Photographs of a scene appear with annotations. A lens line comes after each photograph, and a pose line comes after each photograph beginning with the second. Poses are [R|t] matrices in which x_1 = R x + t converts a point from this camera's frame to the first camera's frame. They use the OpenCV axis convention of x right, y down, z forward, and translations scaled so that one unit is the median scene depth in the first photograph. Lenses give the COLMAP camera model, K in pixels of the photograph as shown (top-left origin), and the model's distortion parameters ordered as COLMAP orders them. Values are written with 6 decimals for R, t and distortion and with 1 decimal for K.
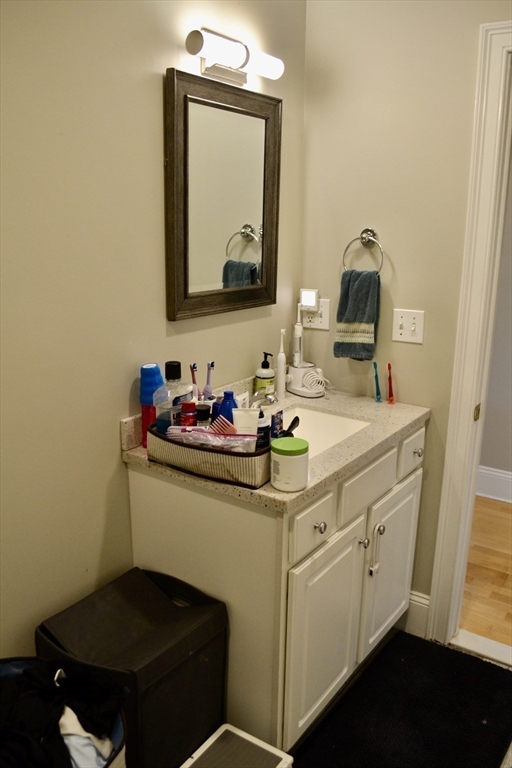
lens RADIAL K [[619.5, 0, 256.0], [0, 619.5, 384.0], [0, 0, 1]] dist [-0.080901, 0.005494]
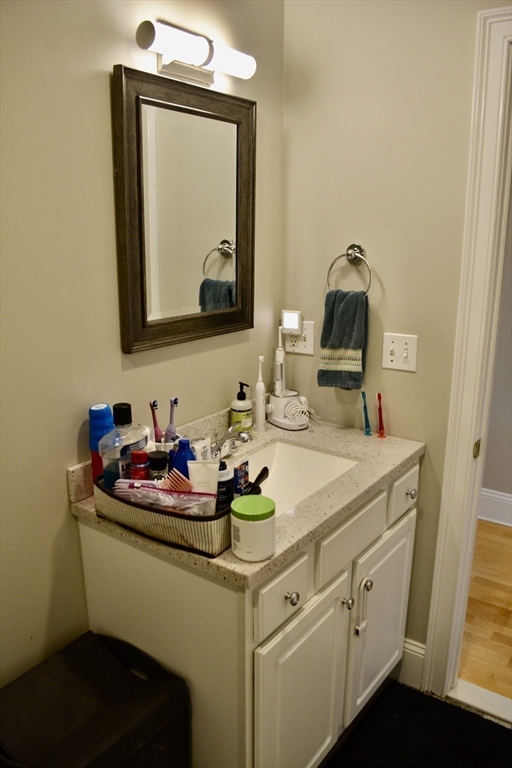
lens RADIAL K [[619.5, 0, 256.0], [0, 619.5, 384.0], [0, 0, 1]] dist [-0.080901, 0.005494]
pose [[0.999991, -0.002568, -0.003409, 0.044803], [0.002534, 0.999949, -0.009814, -0.044265], [0.003434, 0.009805, 0.999946, 0.110402]]
